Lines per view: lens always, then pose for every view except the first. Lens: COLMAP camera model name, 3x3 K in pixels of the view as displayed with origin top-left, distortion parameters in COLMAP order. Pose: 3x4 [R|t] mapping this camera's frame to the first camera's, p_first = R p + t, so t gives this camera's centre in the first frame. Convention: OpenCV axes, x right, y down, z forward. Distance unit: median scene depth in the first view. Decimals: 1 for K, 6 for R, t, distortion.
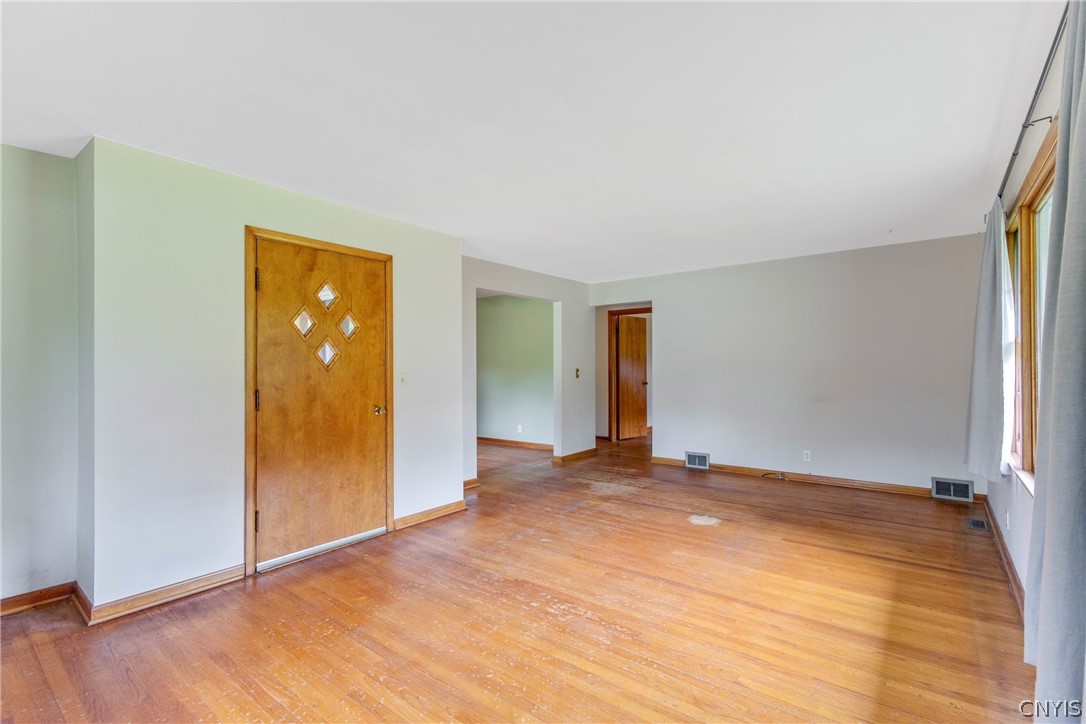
lens RADIAL K [[504.4, 0, 542.3], [0, 504.4, 352.8], [0, 0, 1]] dist [-0.000648, 0.000131]
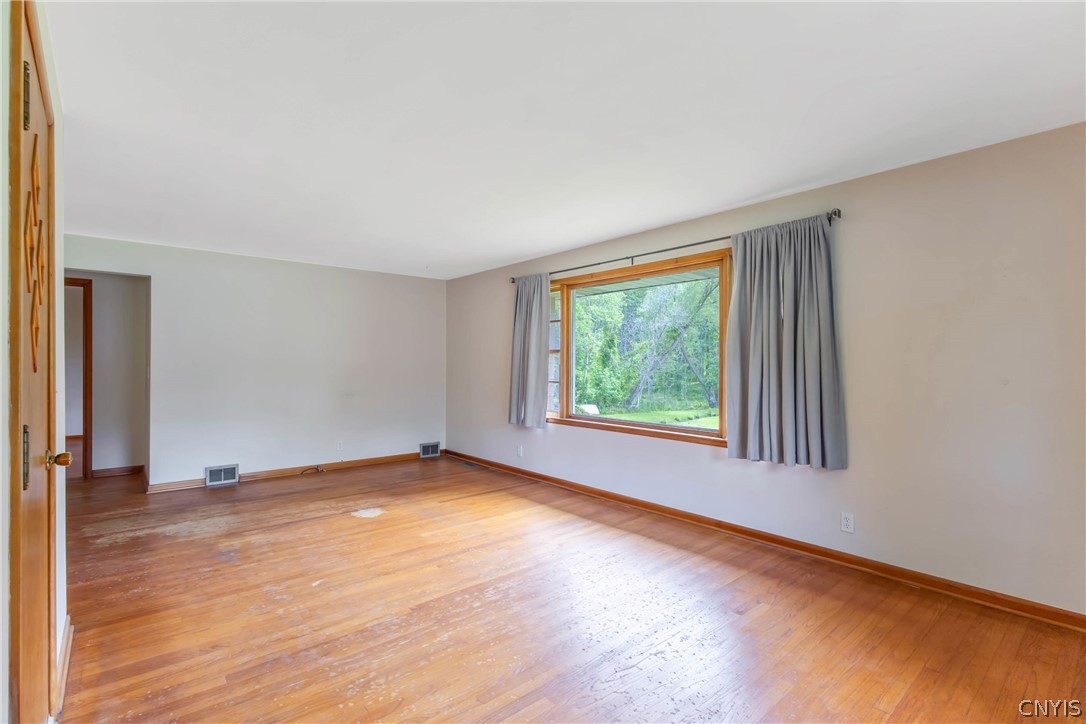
lens RADIAL K [[499.0, 0, 532.8], [0, 499.0, 362.6], [0, 0, 1]] dist [0.002161, 0.000442]
pose [[0.208042, 0.008272, 0.978085, -0.626341], [-0.030239, 0.999541, -0.002022, 0.009339], [-0.977652, -0.029156, 0.208197, 0.449825]]
